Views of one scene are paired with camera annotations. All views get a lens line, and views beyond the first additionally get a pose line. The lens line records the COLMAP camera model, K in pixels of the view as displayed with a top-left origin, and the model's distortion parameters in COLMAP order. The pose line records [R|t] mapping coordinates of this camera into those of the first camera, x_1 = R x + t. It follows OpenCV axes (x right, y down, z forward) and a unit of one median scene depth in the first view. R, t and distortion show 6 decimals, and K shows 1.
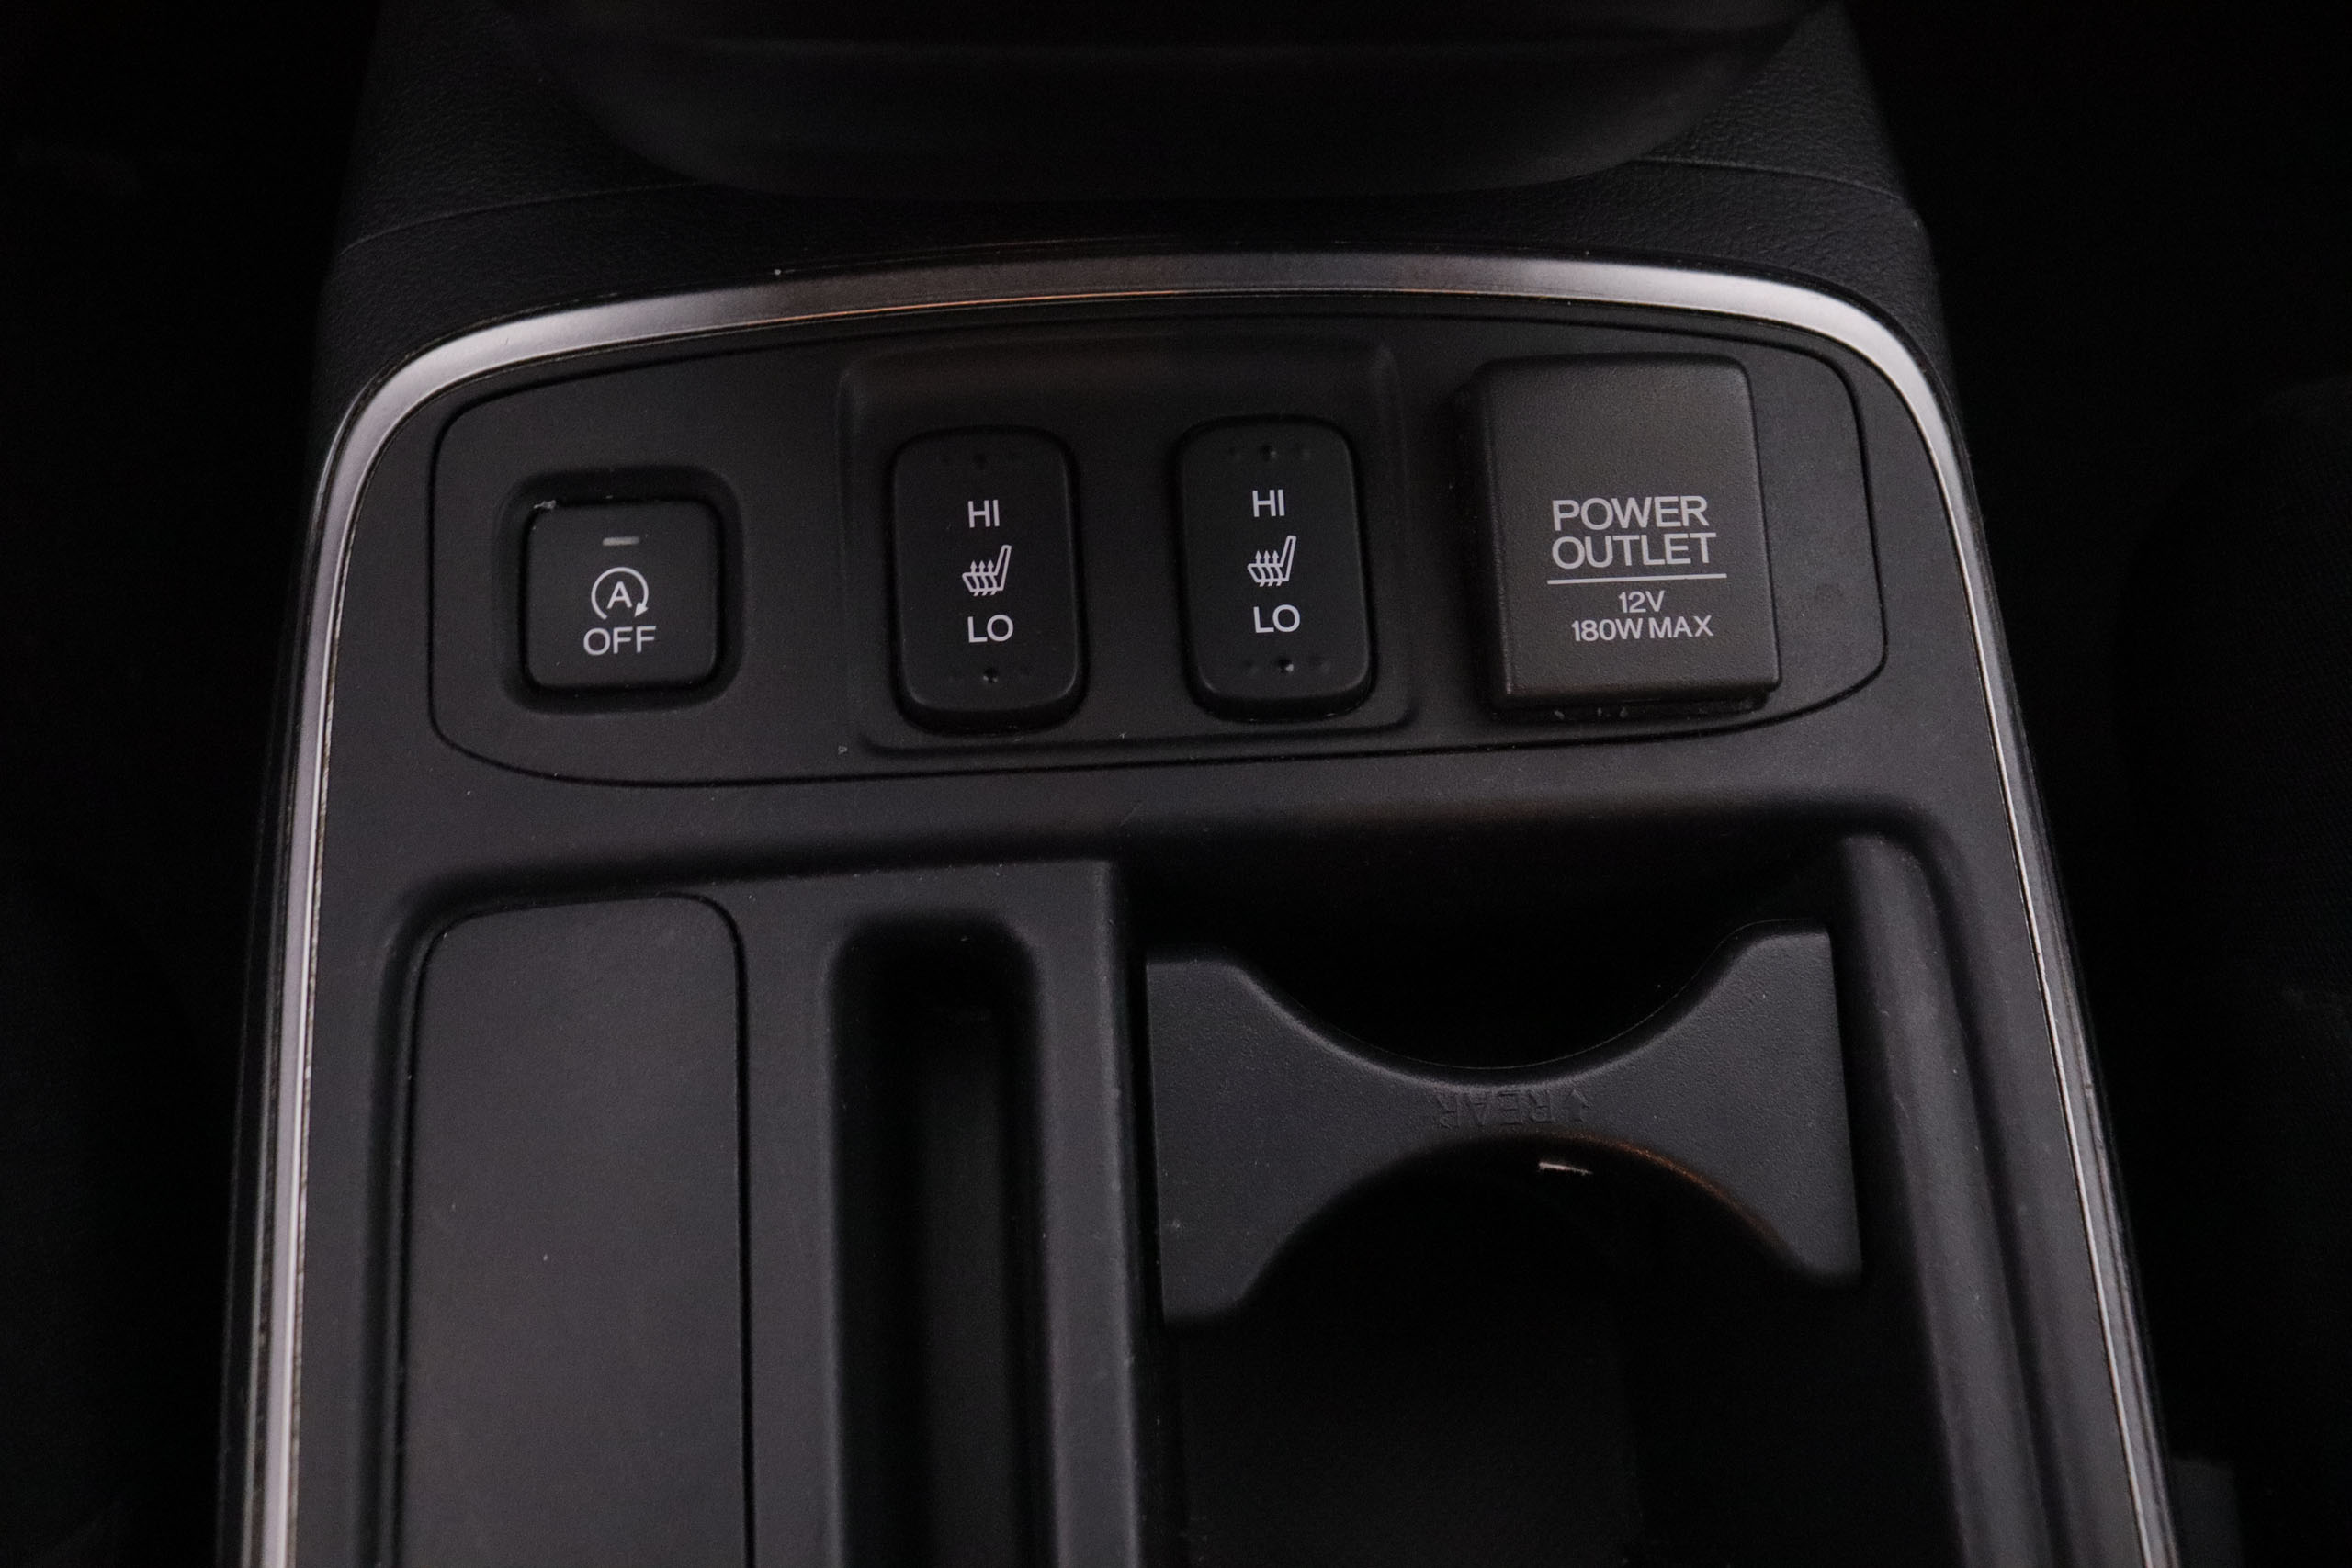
lens RADIAL K [[1911.2, 0, 1176.0], [0, 1911.2, 784.0], [0, 0, 1]] dist [-0.167424, 0.117112]
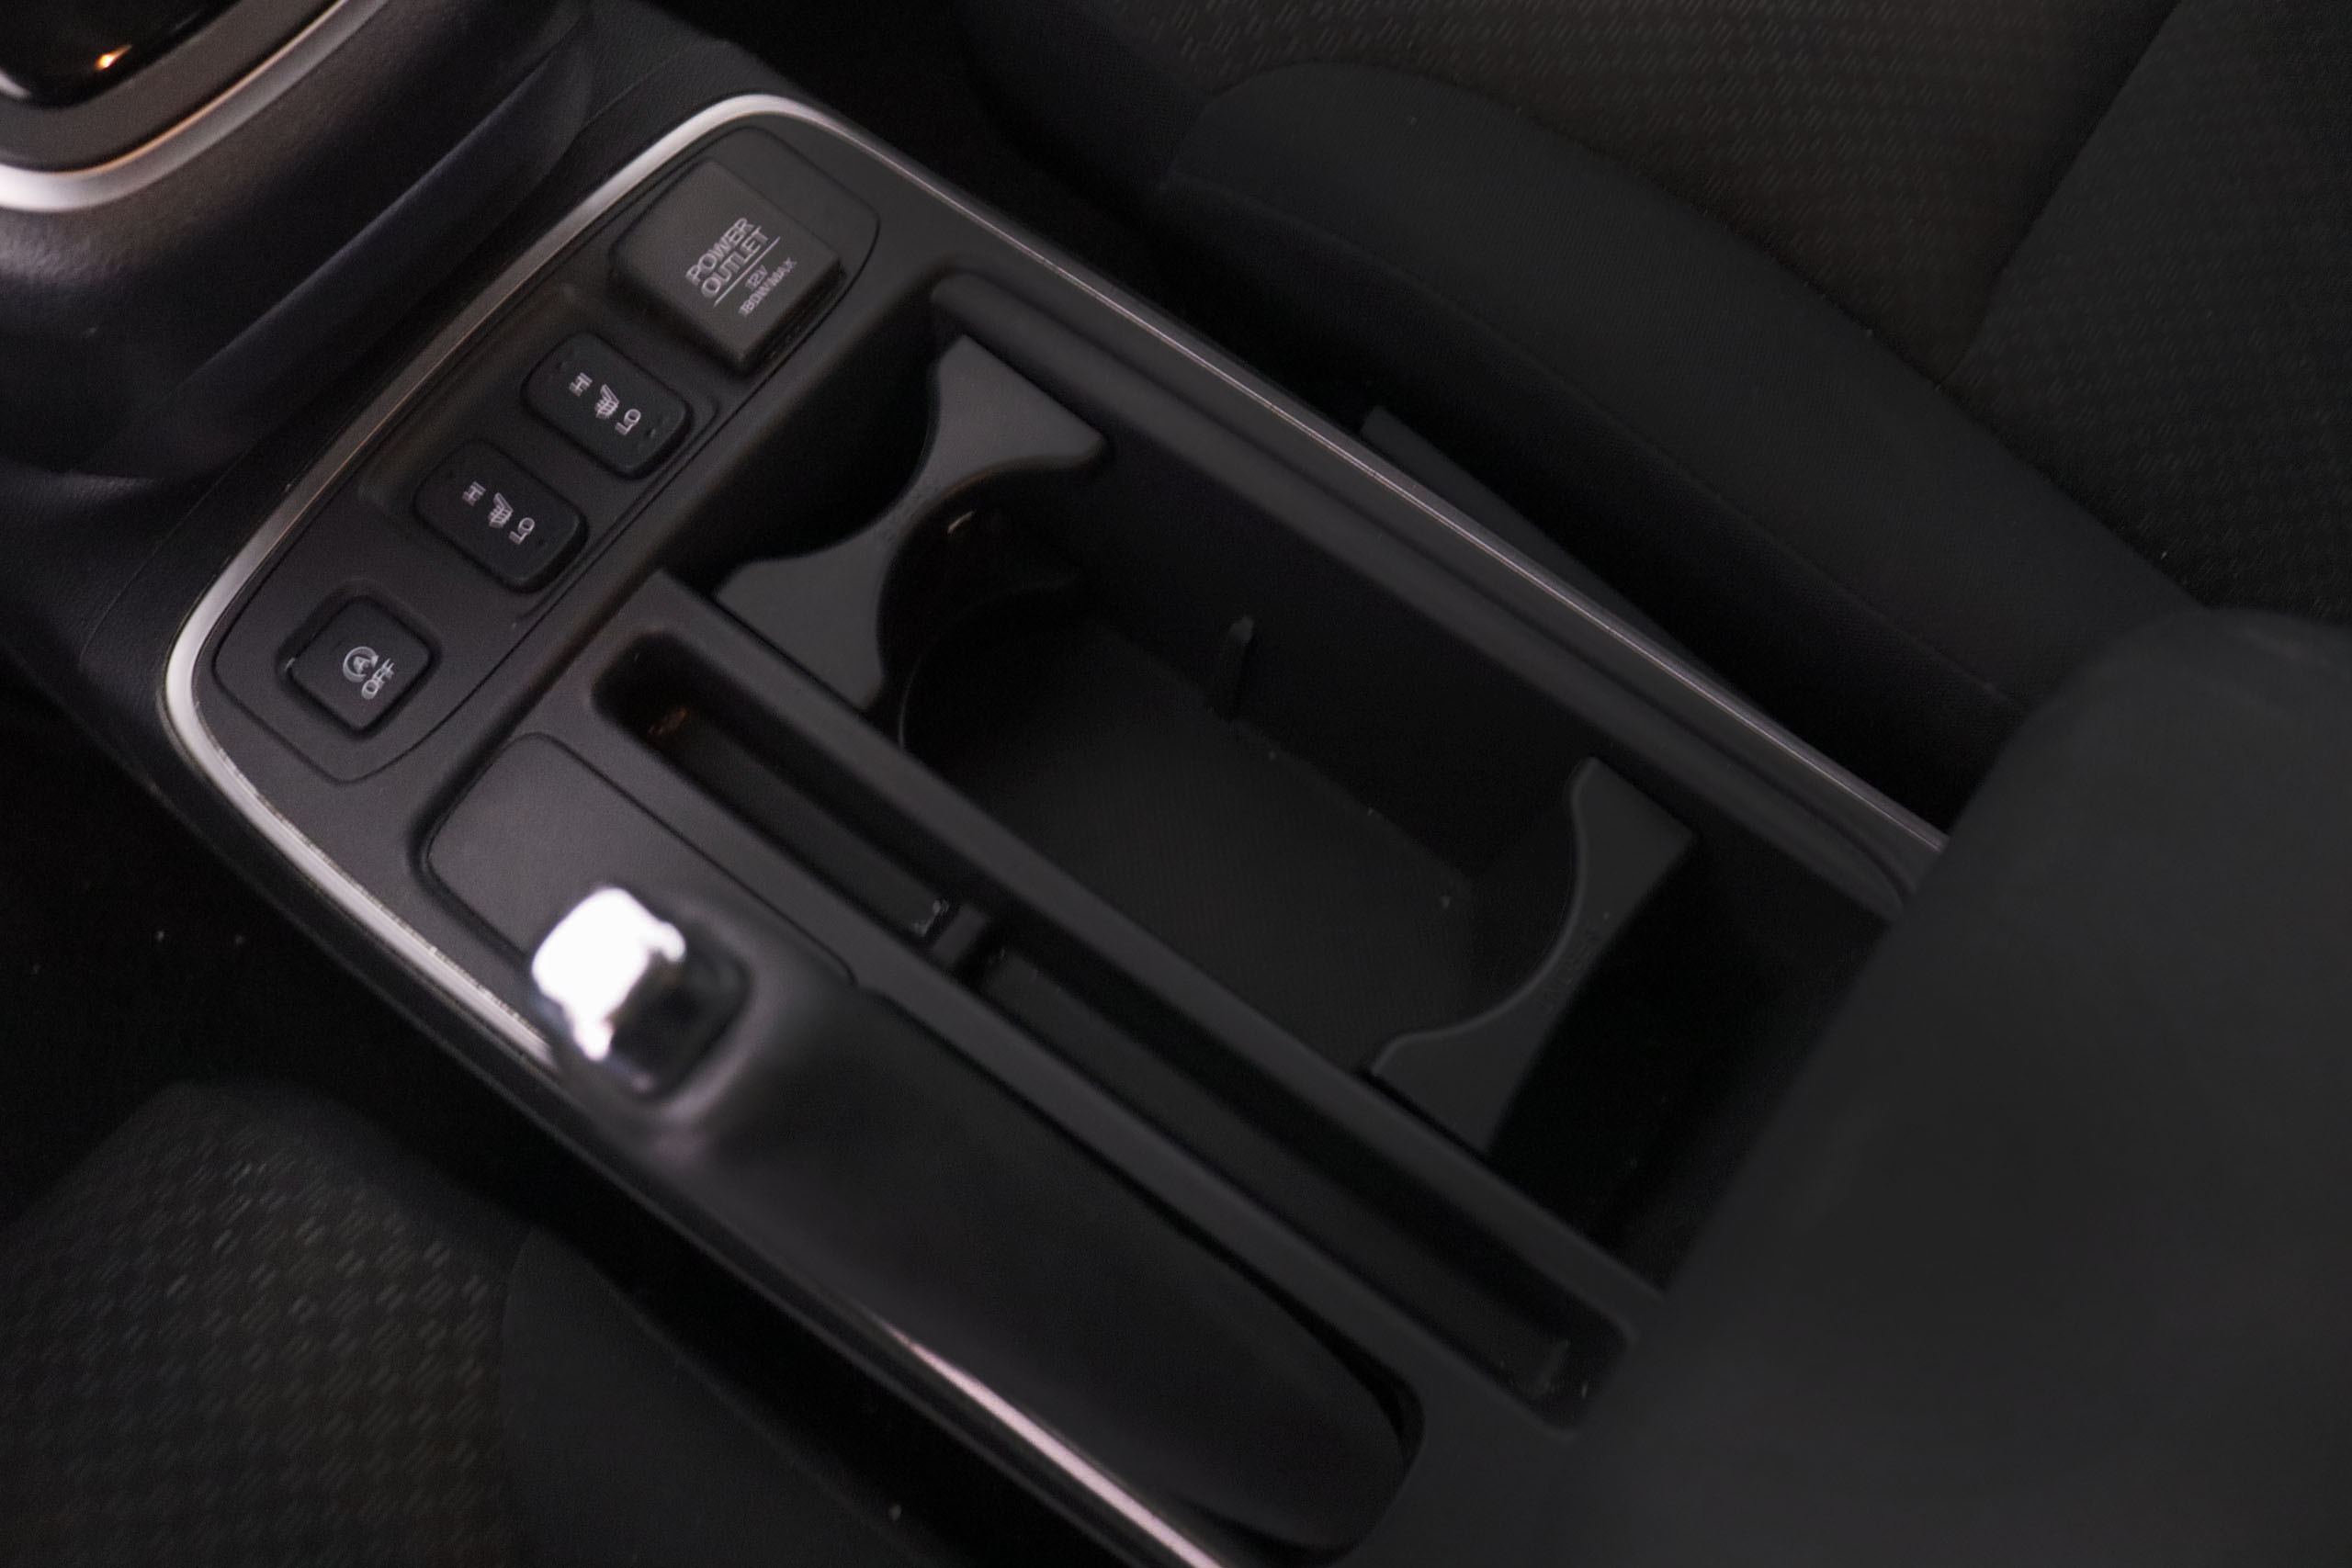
lens RADIAL K [[1911.2, 0, 1176.0], [0, 1911.2, 784.0], [0, 0, 1]] dist [-0.167424, 0.117112]
pose [[0.647550, -0.727862, 0.225602, -0.273139], [0.731686, 0.676600, 0.082748, 0.393543], [-0.212871, 0.111486, 0.970699, -0.852505]]
